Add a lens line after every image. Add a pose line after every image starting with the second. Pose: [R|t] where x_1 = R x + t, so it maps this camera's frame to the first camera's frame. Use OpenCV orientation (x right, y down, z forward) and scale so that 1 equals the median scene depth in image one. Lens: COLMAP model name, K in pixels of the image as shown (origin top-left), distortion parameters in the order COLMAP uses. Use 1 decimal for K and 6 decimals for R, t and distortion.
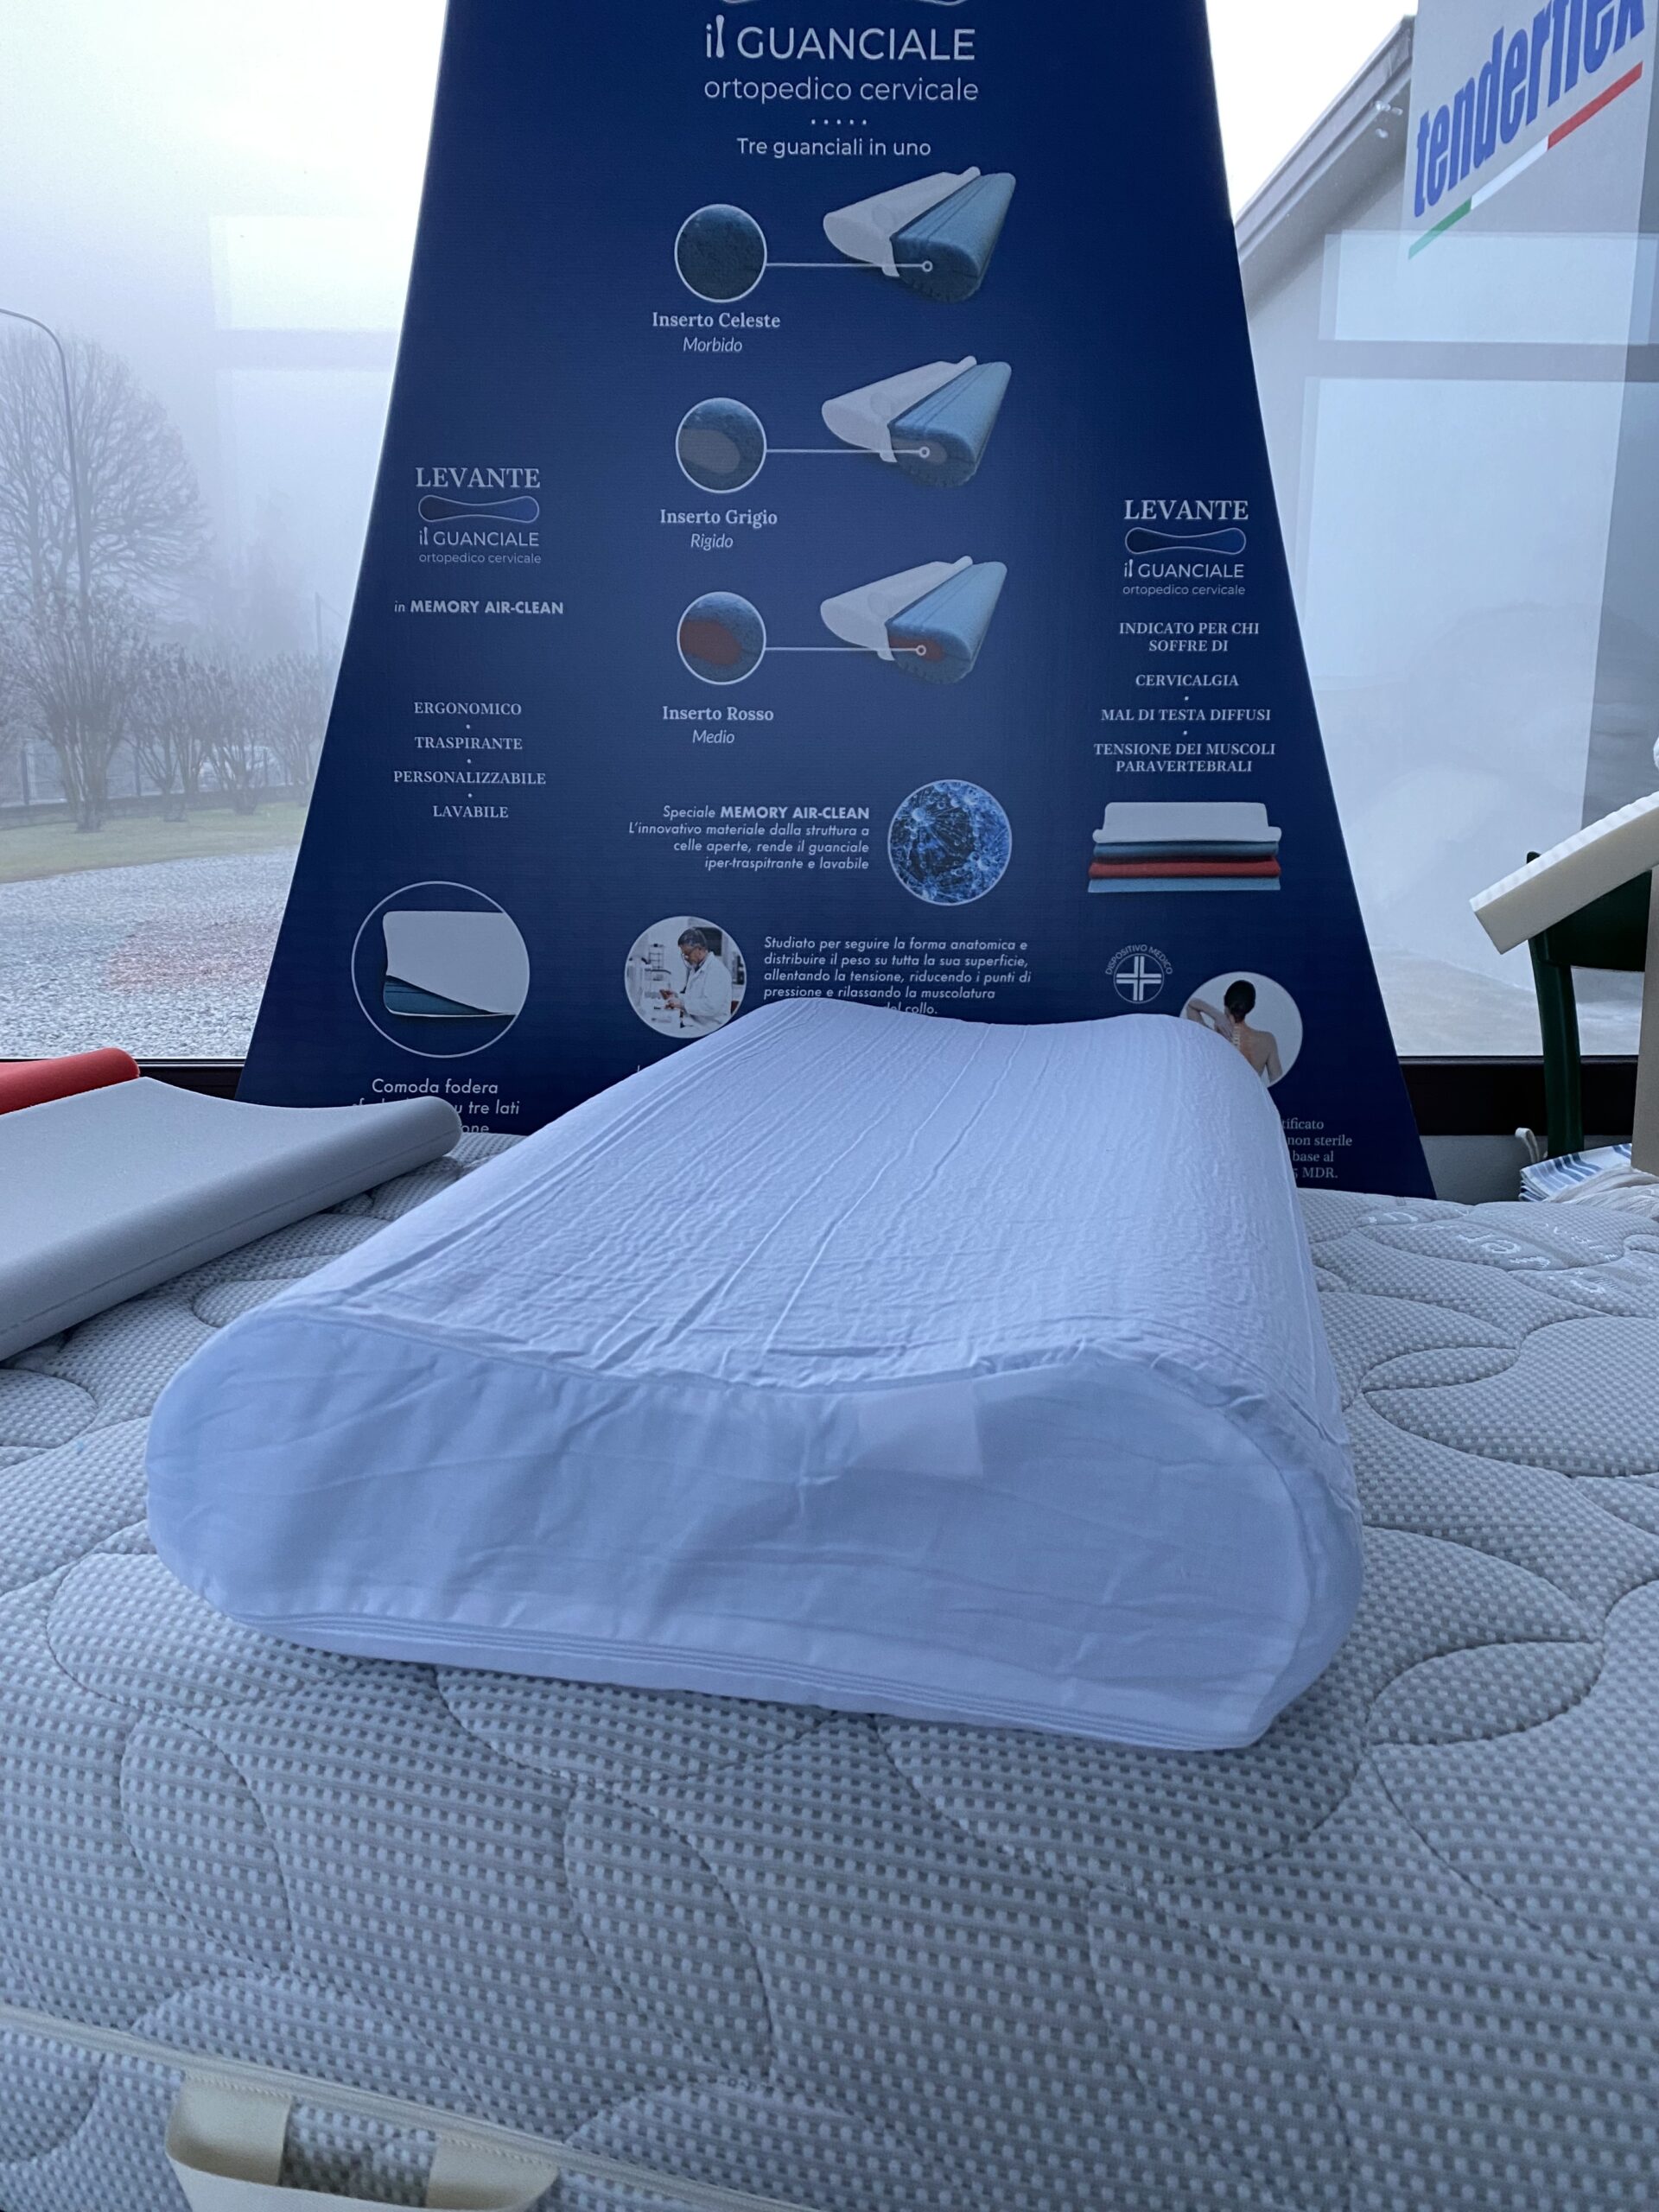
lens RADIAL K [[1708.3, 0, 822.3], [0, 1708.3, 1088.1], [0, 0, 1]] dist [0.021086, -0.003636]
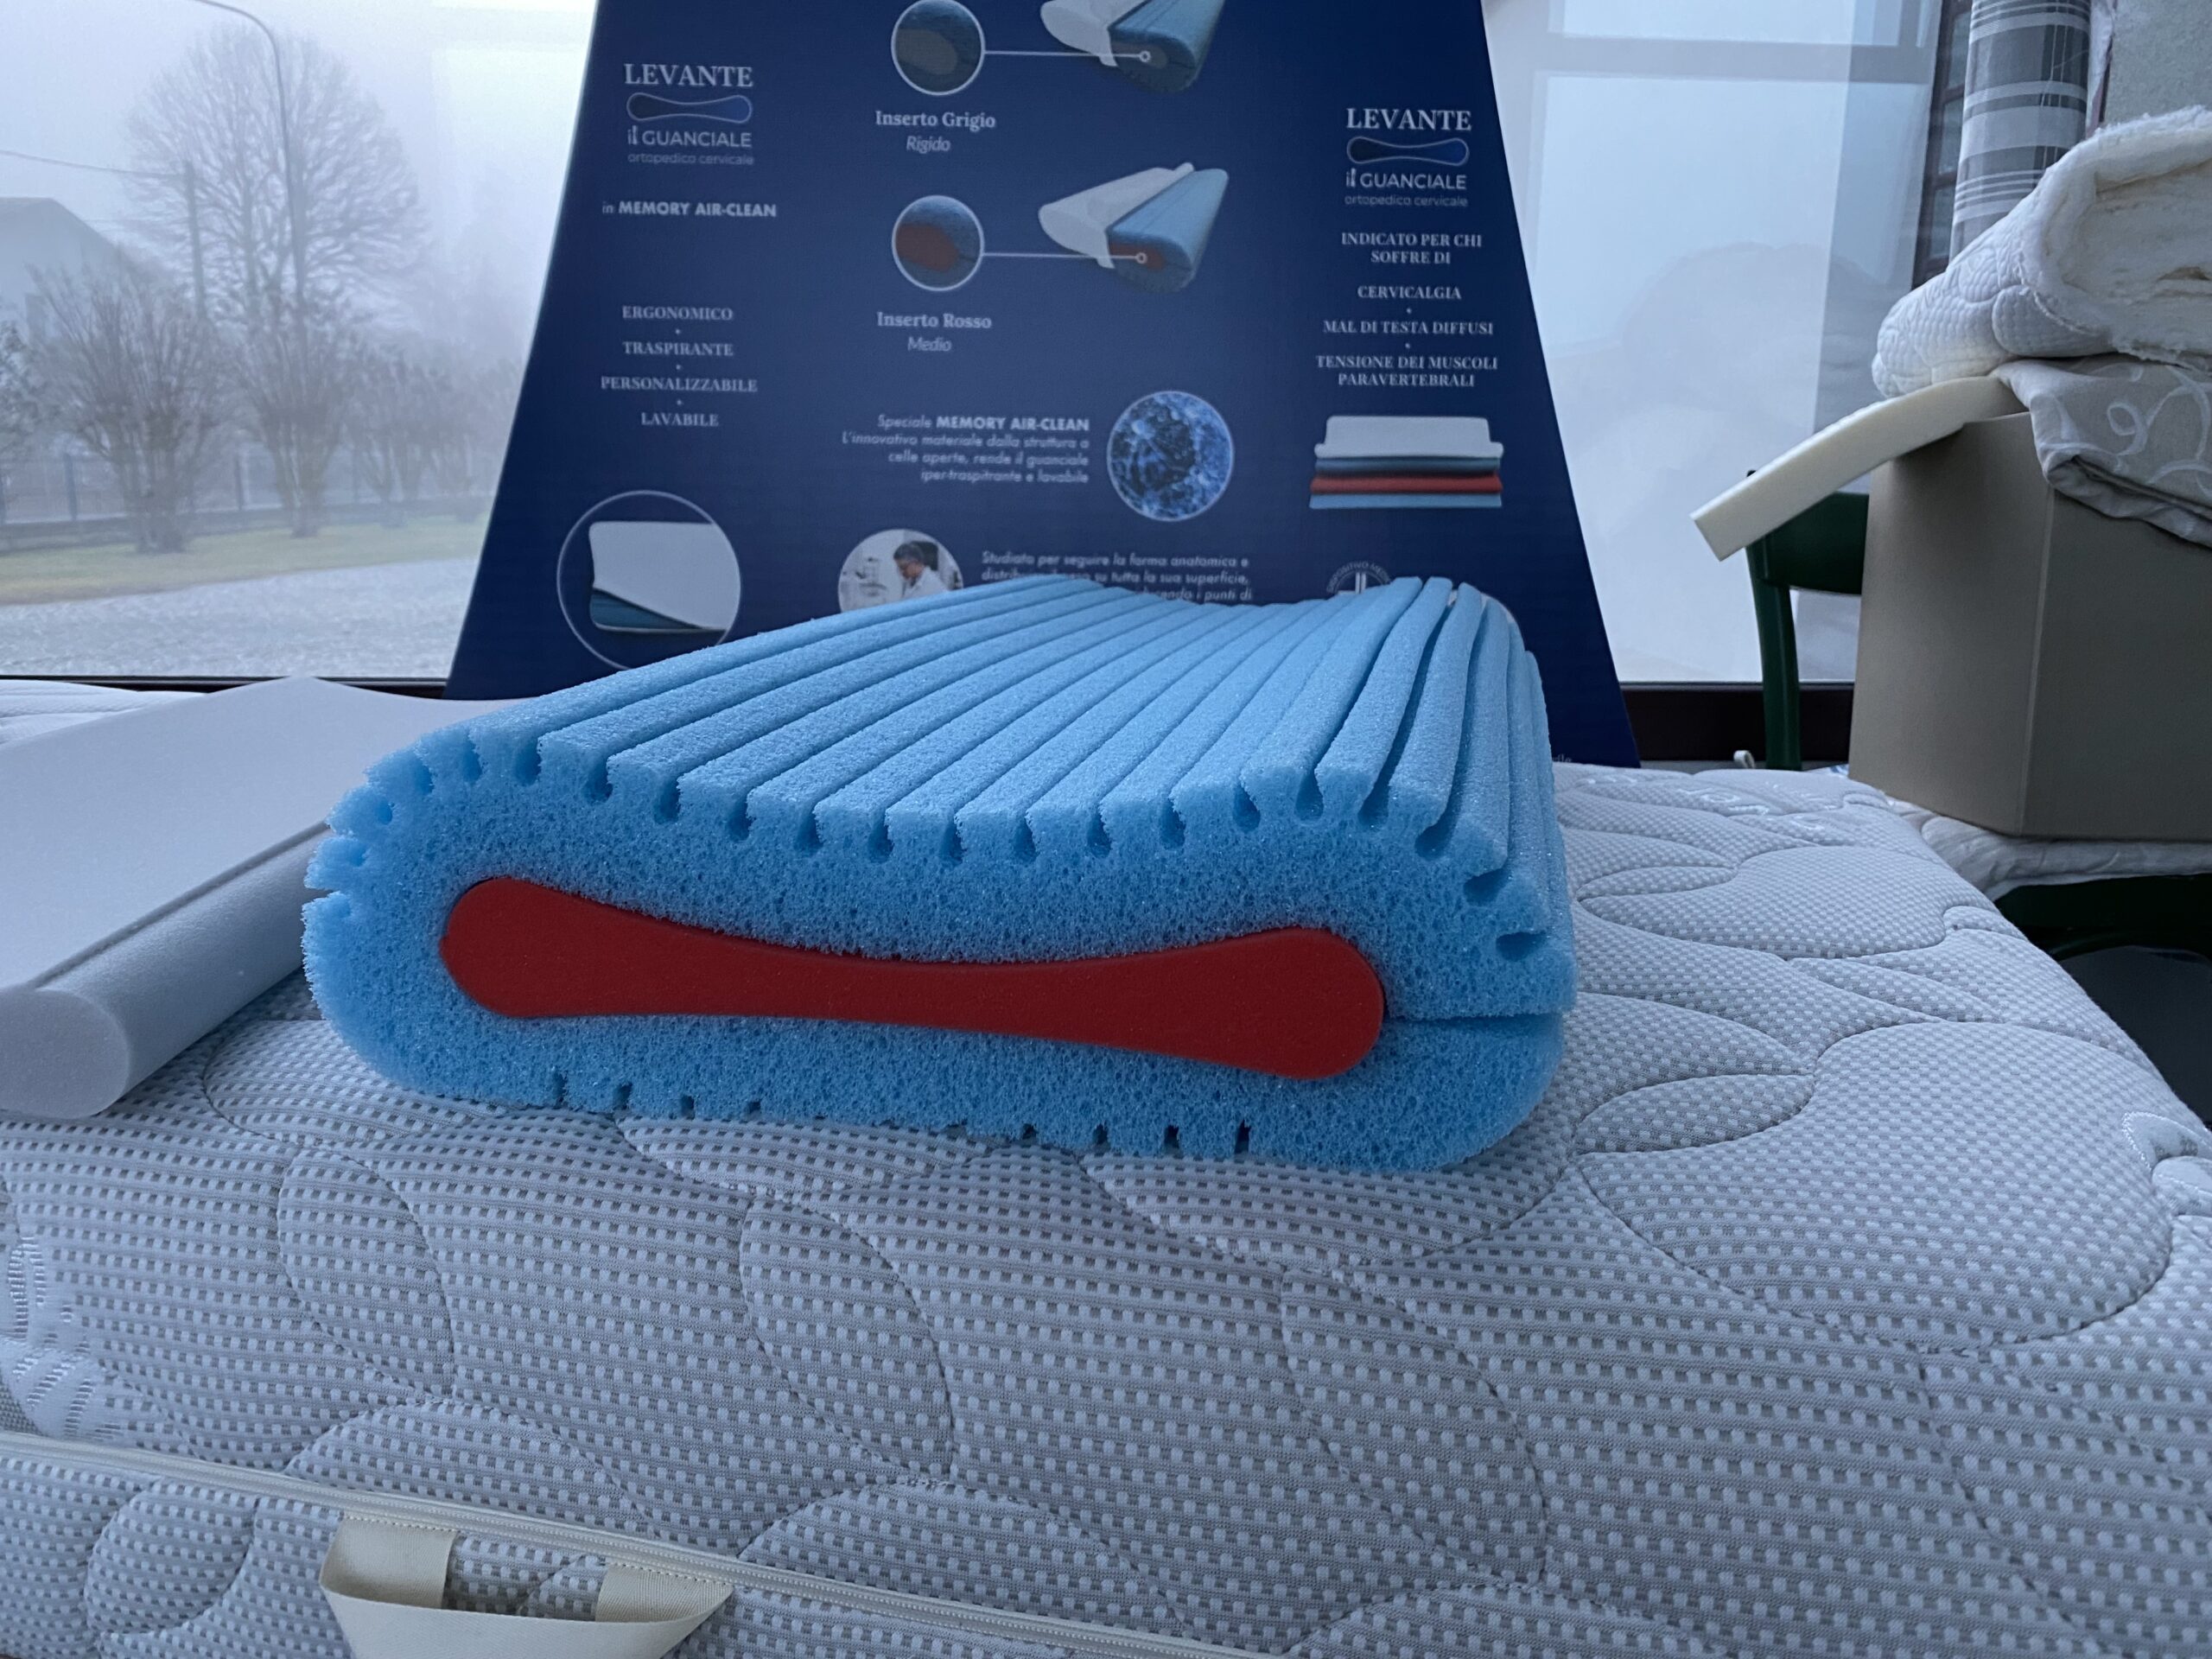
lens RADIAL K [[1708.3, 0, 1102.1], [0, 1708.3, 847.7], [0, 0, 1]] dist [0.021086, -0.003636]
pose [[0.999619, 0.003923, 0.027306, 0.023140], [-0.003950, 0.999992, 0.000942, 0.198871], [-0.027303, -0.001049, 0.999627, 0.035574]]
